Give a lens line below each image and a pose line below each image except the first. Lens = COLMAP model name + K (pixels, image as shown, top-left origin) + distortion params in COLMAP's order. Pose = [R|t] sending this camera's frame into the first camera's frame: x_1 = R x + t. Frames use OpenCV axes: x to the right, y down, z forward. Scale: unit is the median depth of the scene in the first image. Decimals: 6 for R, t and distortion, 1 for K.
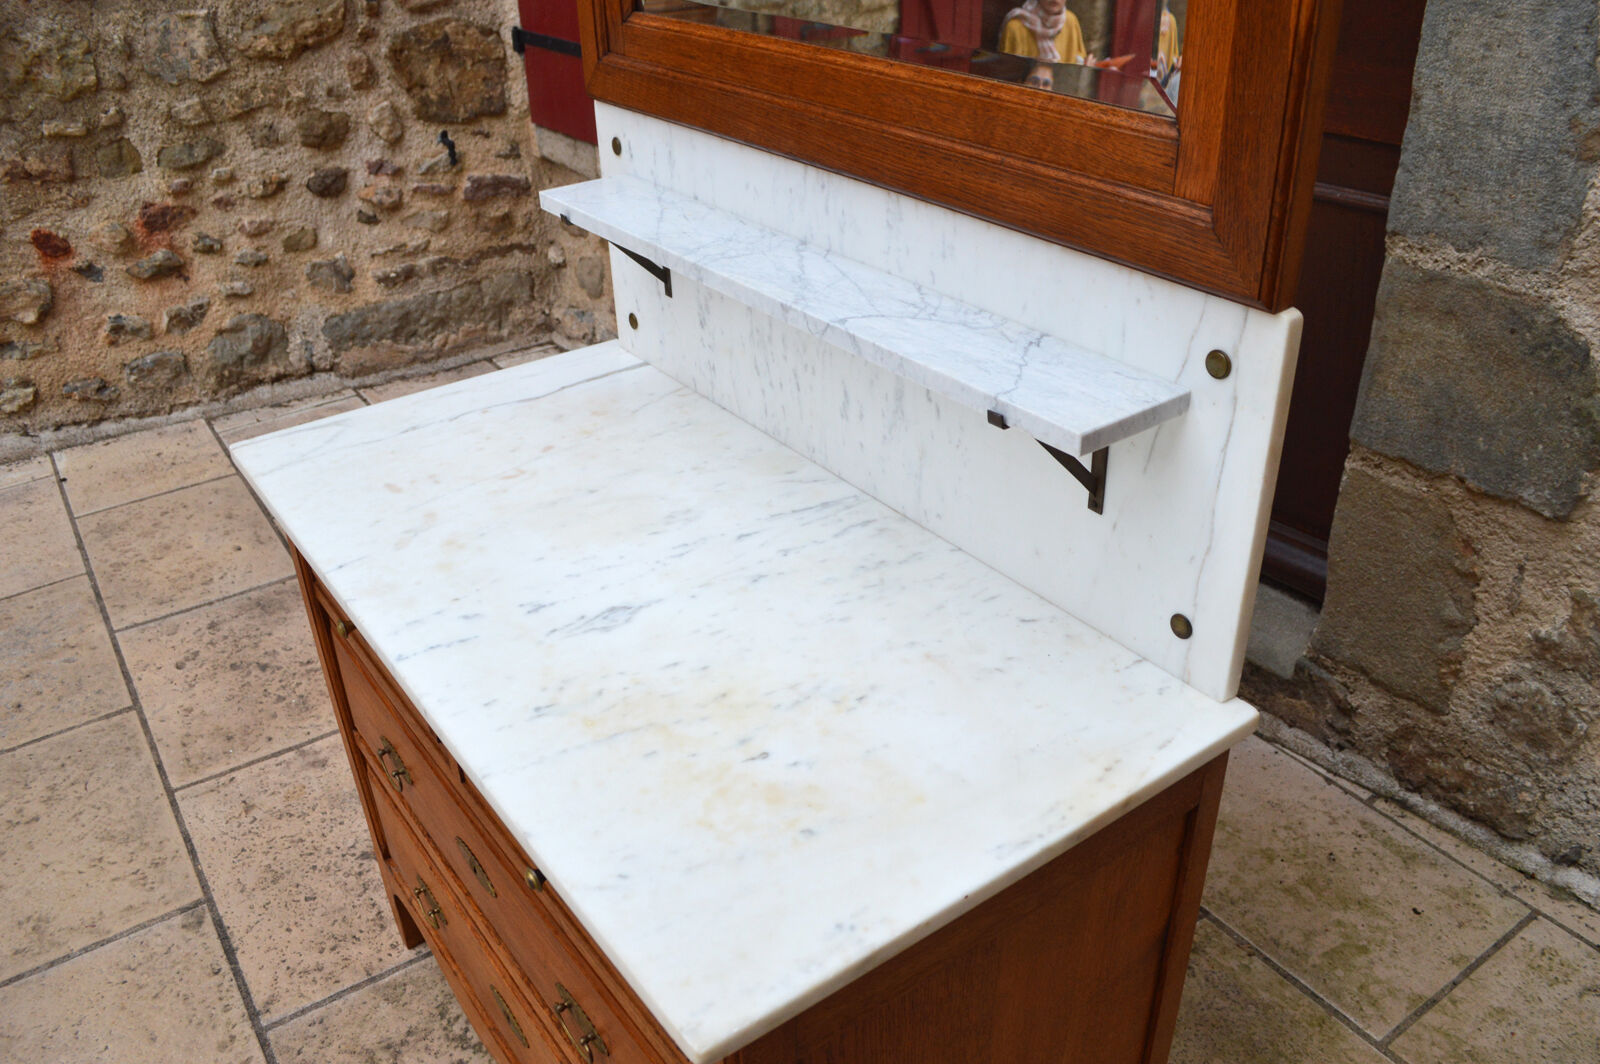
lens RADIAL K [[1273.2, 0, 811.1], [0, 1273.2, 535.7], [0, 0, 1]] dist [-0.087448, 0.017513]
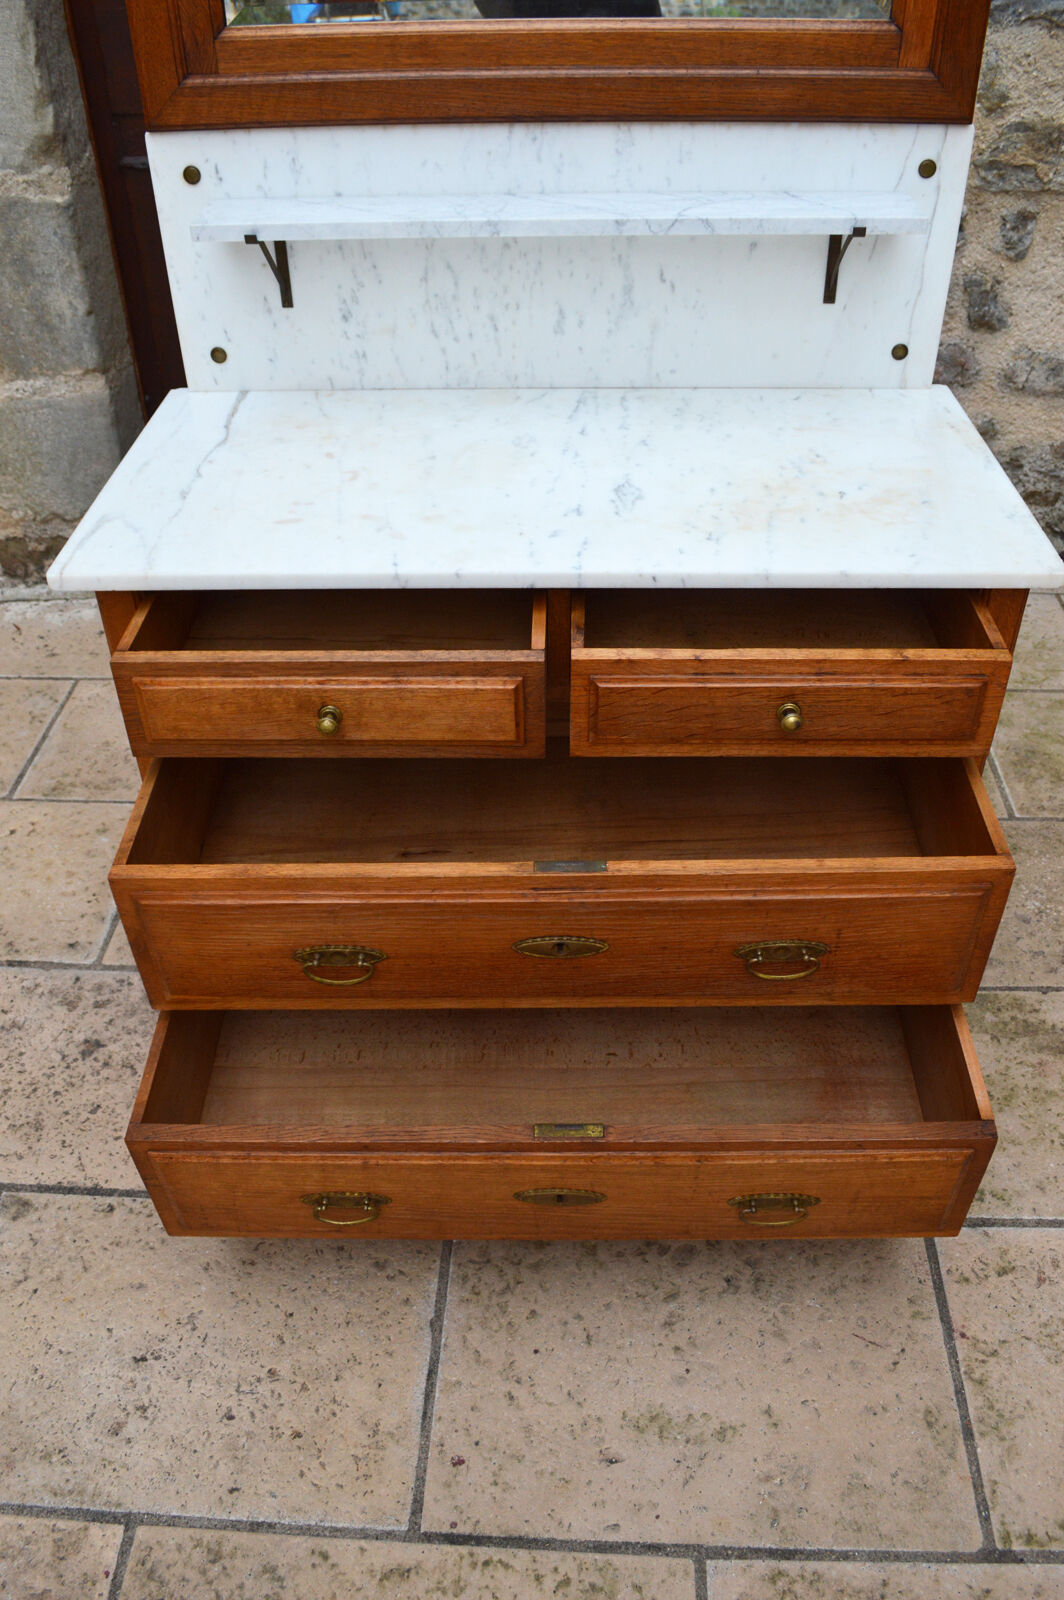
lens RADIAL K [[1273.2, 0, 533.2], [0, 1273.2, 791.9], [0, 0, 1]] dist [-0.087448, 0.017513]
pose [[0.610008, -0.480829, 0.629837, -0.709097], [0.397991, 0.873235, 0.281182, -0.040964], [-0.685196, 0.079146, 0.724046, 0.114291]]
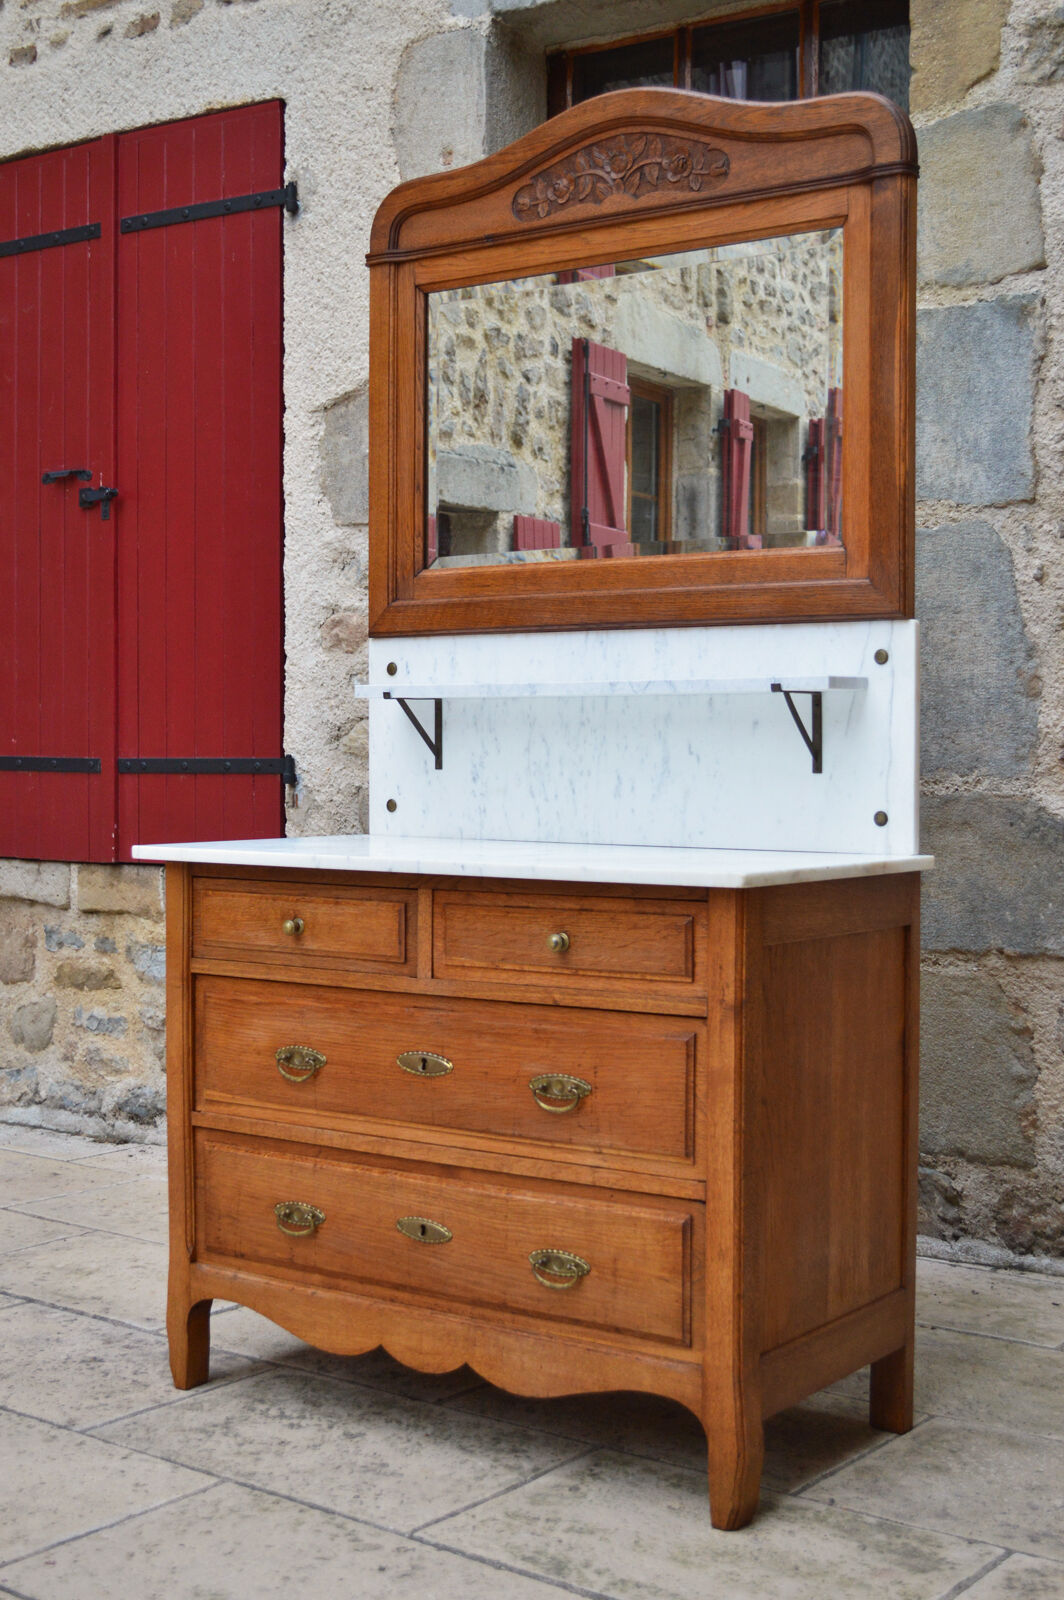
lens RADIAL K [[2067.6, 0, 529.2], [0, 2067.6, 791.3], [0, 0, 1]] dist [-0.051033, 0.057503]
pose [[0.953162, 0.017274, 0.301967, -0.572792], [0.130836, 0.876579, -0.463131, 0.719616], [-0.272698, 0.480947, 0.833262, -0.700115]]
